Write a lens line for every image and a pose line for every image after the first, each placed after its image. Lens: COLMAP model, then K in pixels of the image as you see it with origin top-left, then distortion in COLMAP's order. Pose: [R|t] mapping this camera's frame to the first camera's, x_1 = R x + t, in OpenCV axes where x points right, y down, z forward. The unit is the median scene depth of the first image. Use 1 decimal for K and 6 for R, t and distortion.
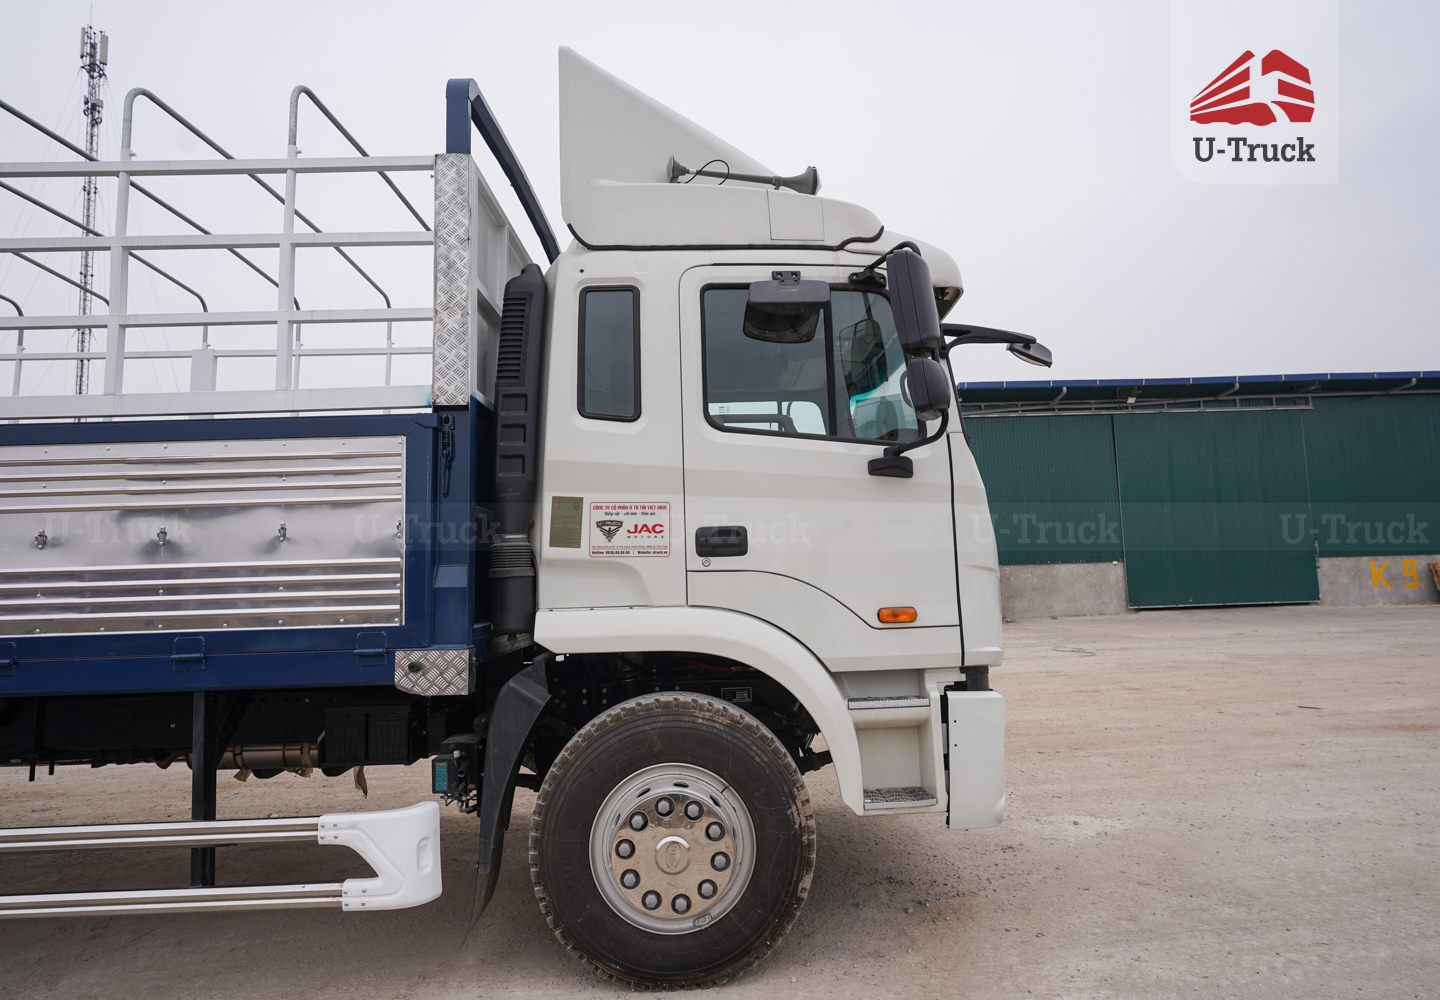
lens RADIAL K [[788.0, 0, 720.0], [0, 788.0, 500.0], [0, 0, 1]] dist [-0.006809, 0.000691]
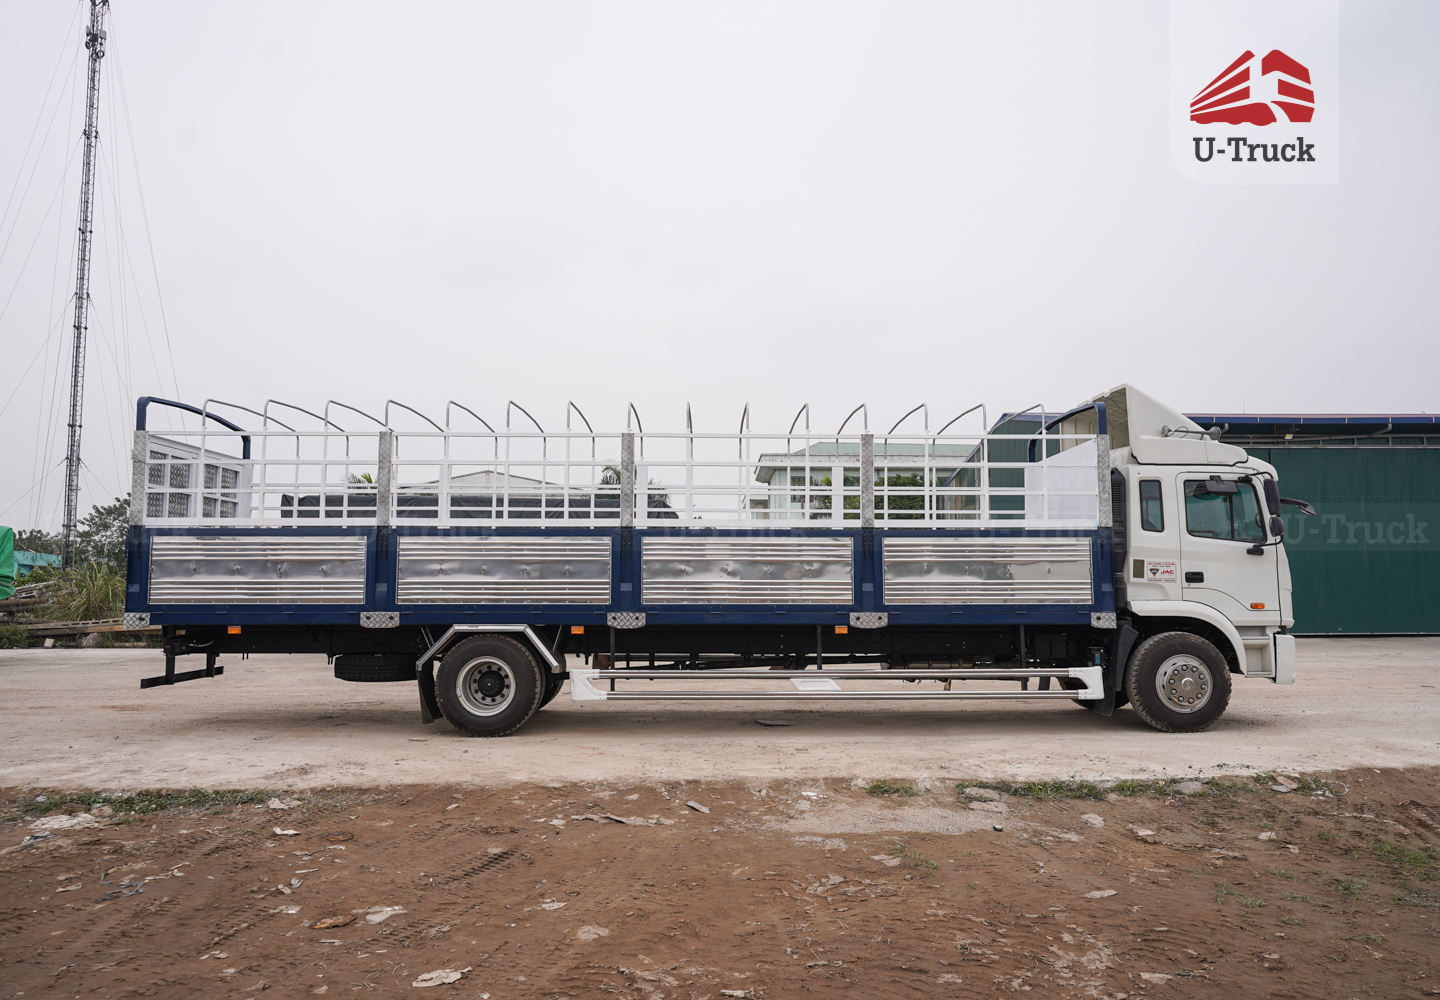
lens RADIAL K [[1024.8, 0, 723.0], [0, 1024.8, 496.1], [0, 0, 1]] dist [-0.003350, -0.001431]
pose [[0.999618, 0.027304, 0.004386, -1.636004], [-0.027300, 0.999627, -0.000968, -0.178687], [-0.004411, 0.000848, 0.999990, -2.515848]]
